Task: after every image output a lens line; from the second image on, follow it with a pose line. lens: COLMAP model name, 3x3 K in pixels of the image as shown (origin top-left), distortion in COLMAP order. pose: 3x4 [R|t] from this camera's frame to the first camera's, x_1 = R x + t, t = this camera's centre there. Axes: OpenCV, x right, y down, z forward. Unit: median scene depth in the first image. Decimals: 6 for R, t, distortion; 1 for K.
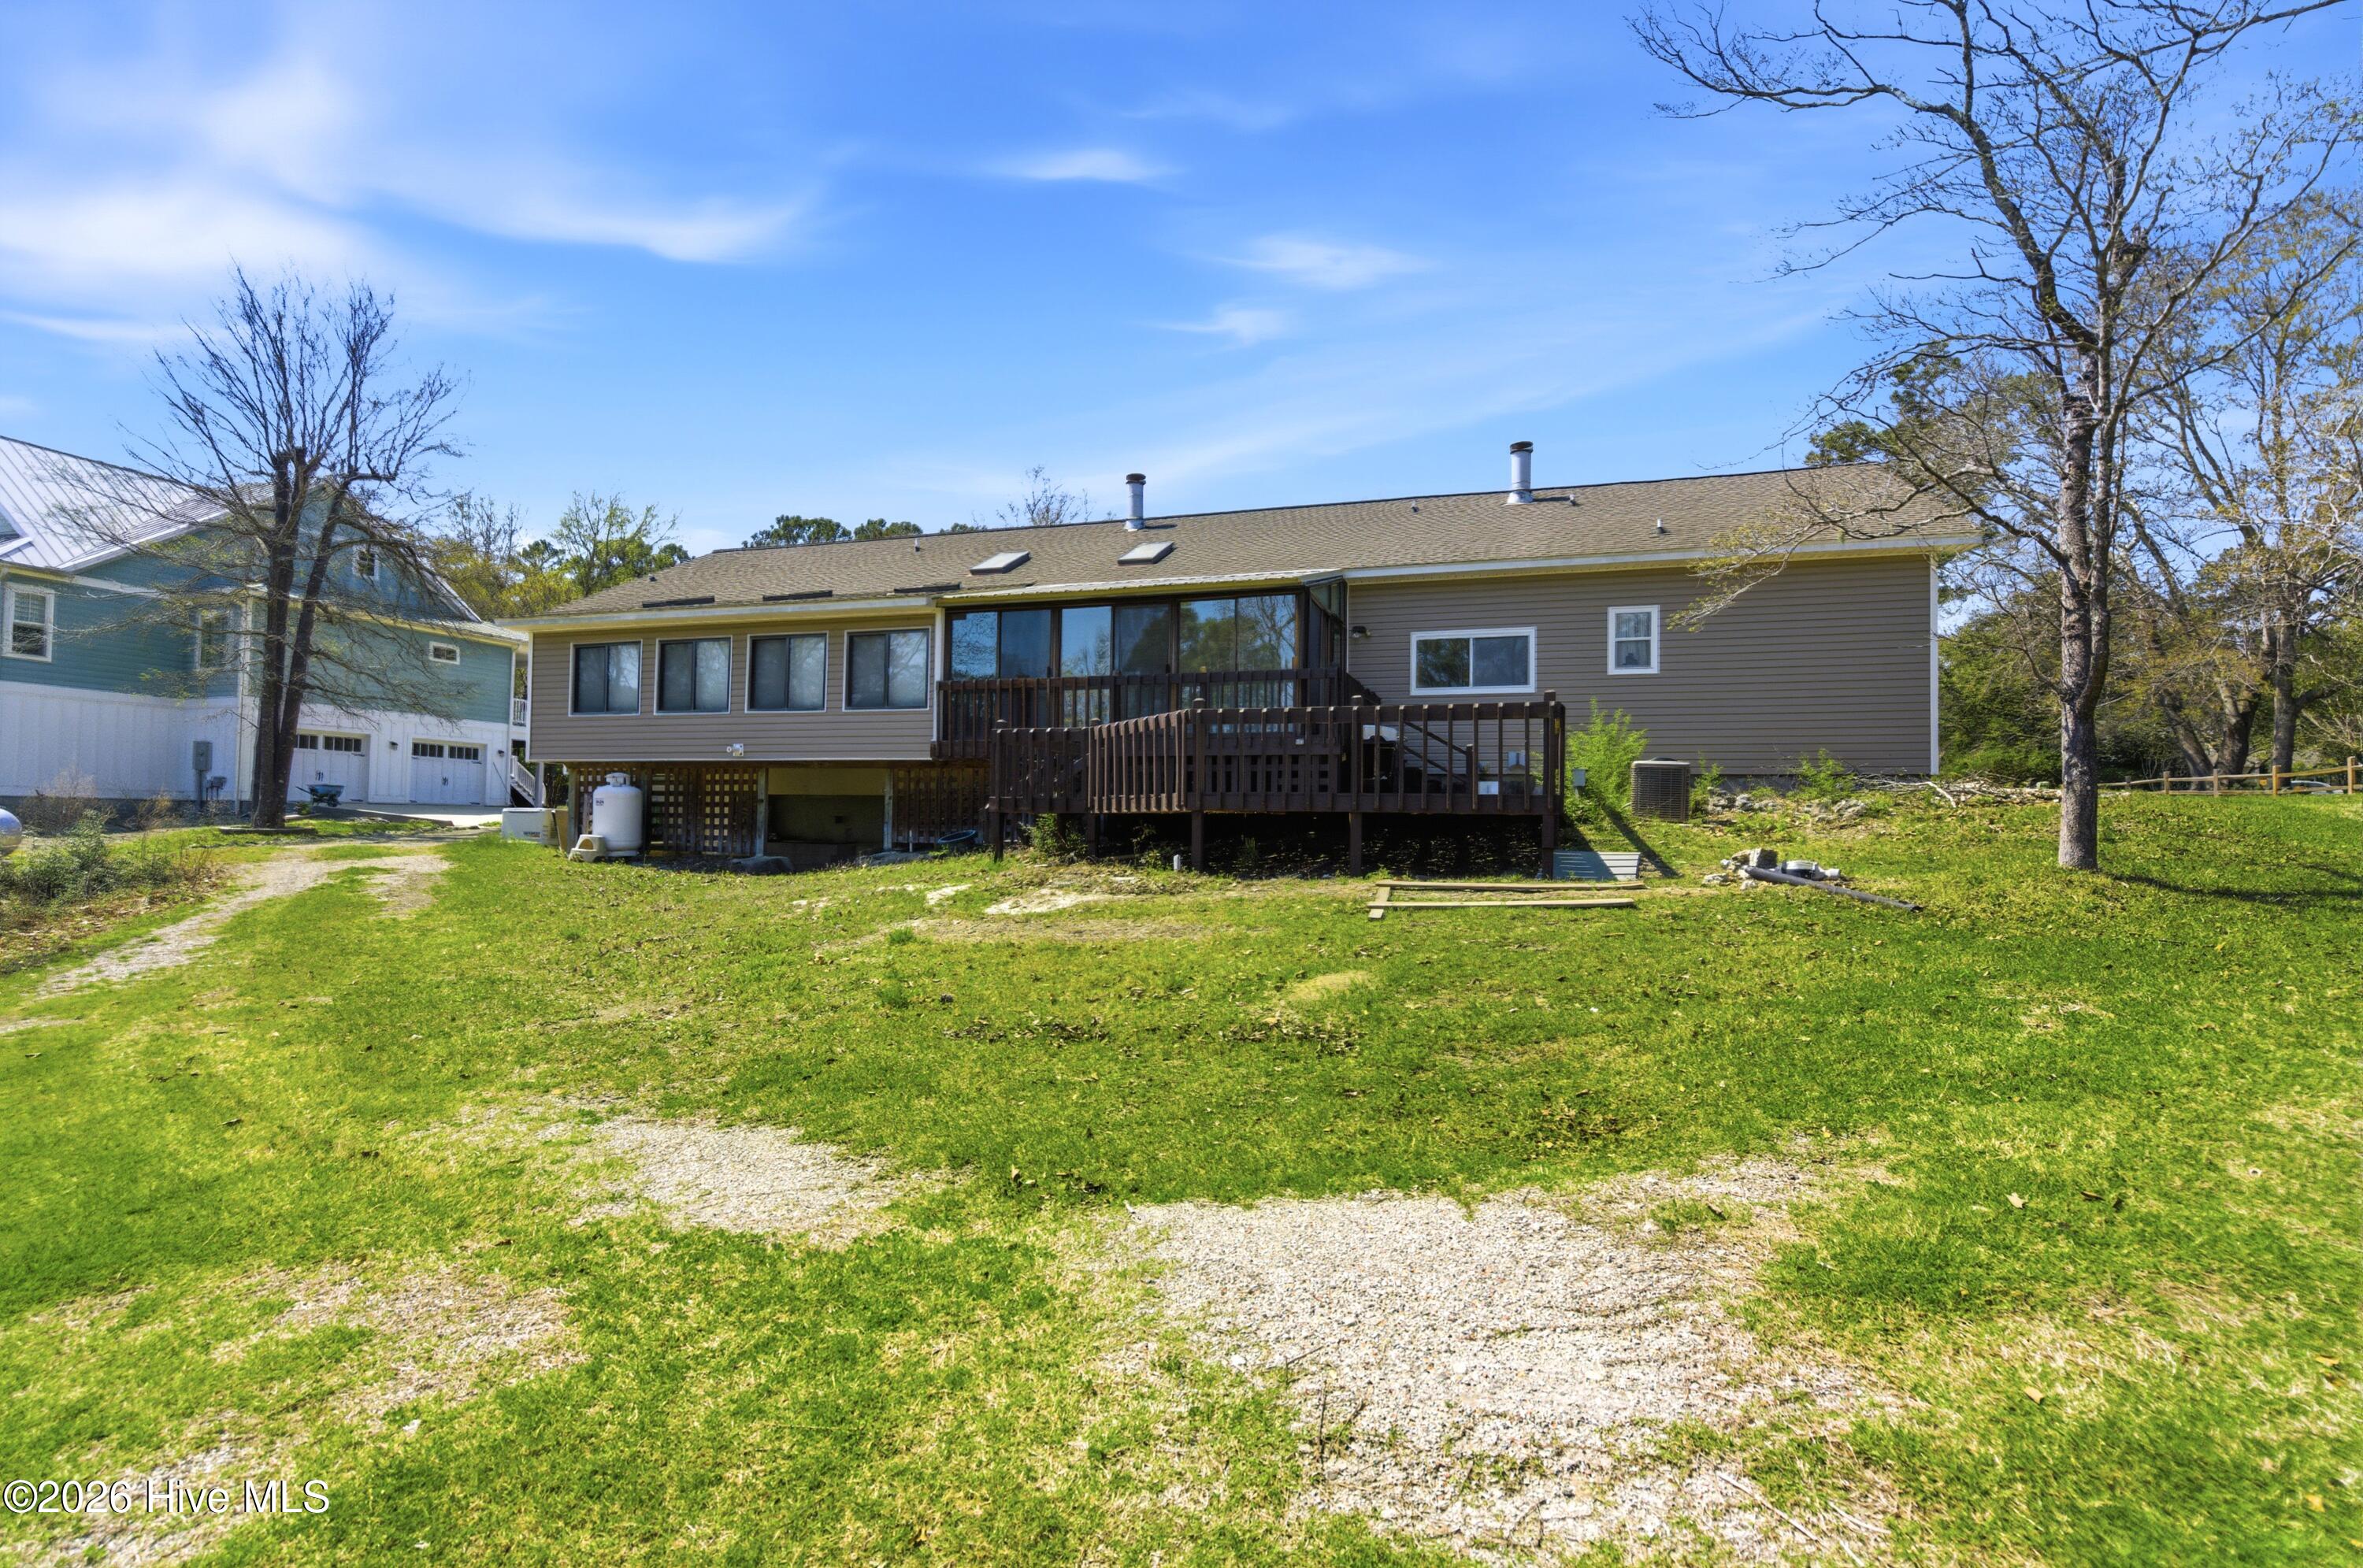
lens RADIAL K [[1175.2, 0, 1181.5], [0, 1175.2, 784.0], [0, 0, 1]] dist [-0.002763, -0.000990]
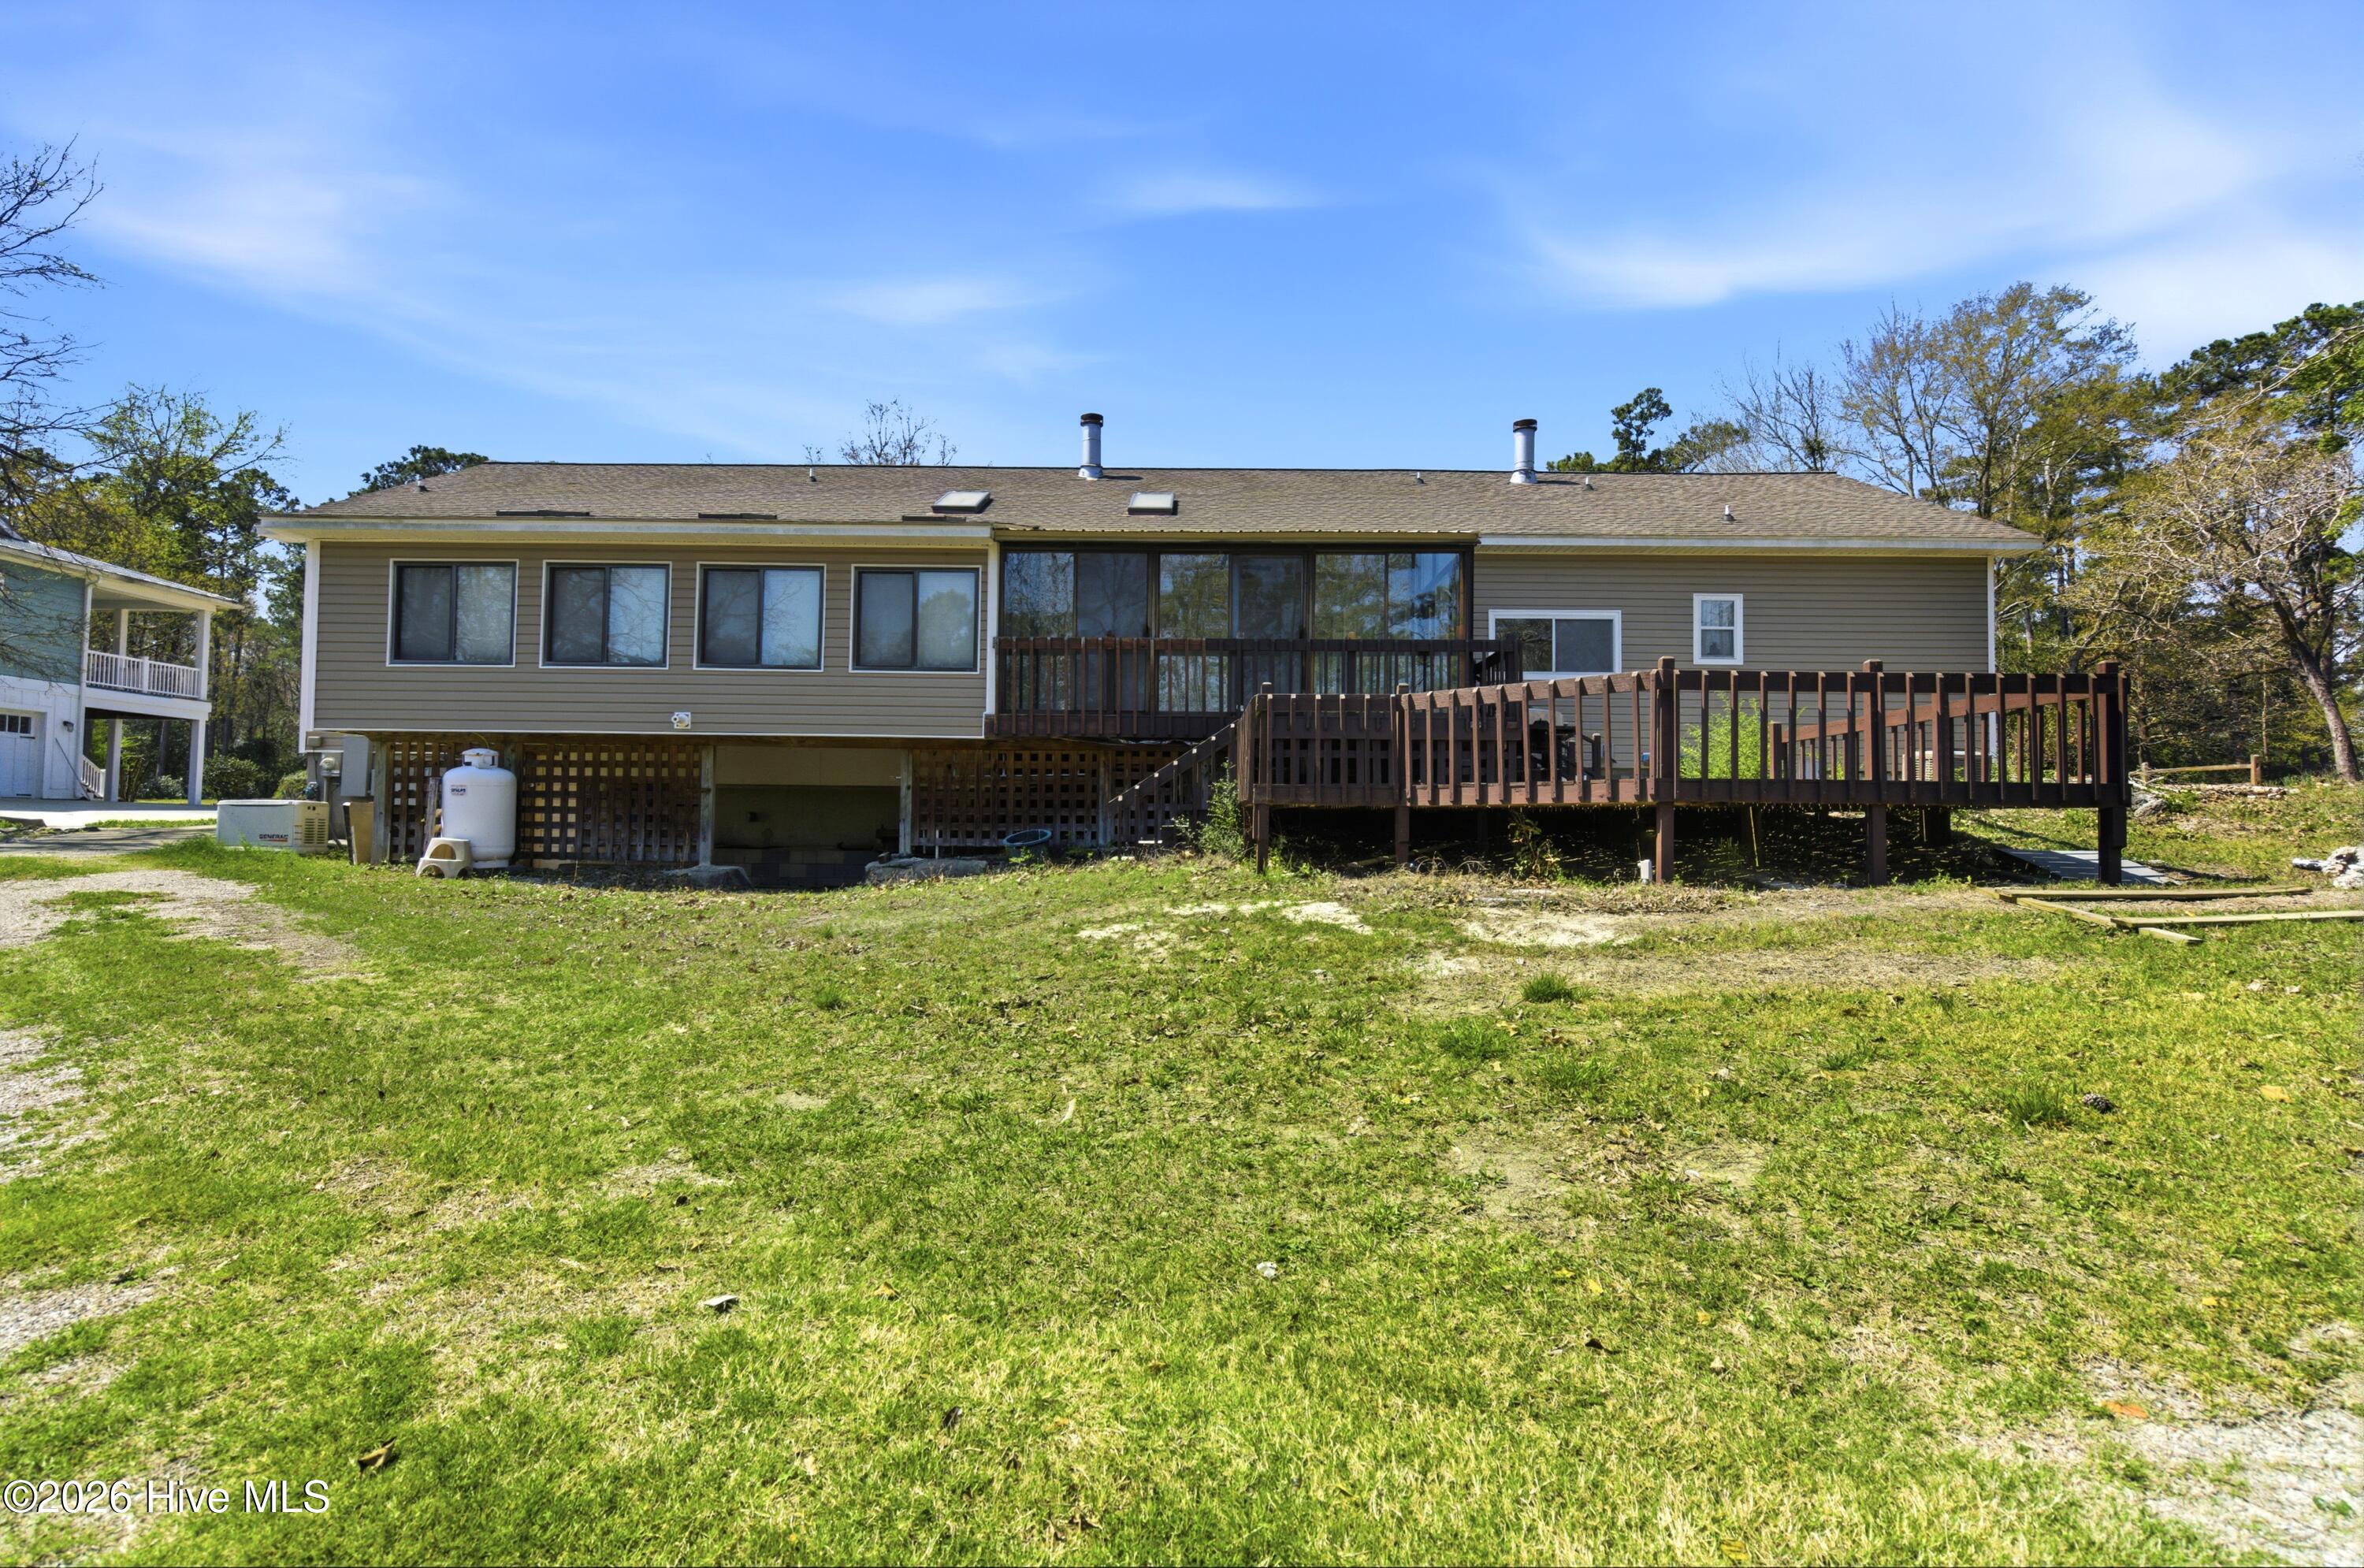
lens RADIAL K [[1175.7, 0, 1182.0], [0, 1175.7, 784.0], [0, 0, 1]] dist [-0.002763, -0.000990]
pose [[0.951008, 0.009520, 0.309018, -0.303352], [-0.009715, 0.999952, -0.000907, 0.008001], [-0.309012, -0.002139, 0.951056, 0.210013]]
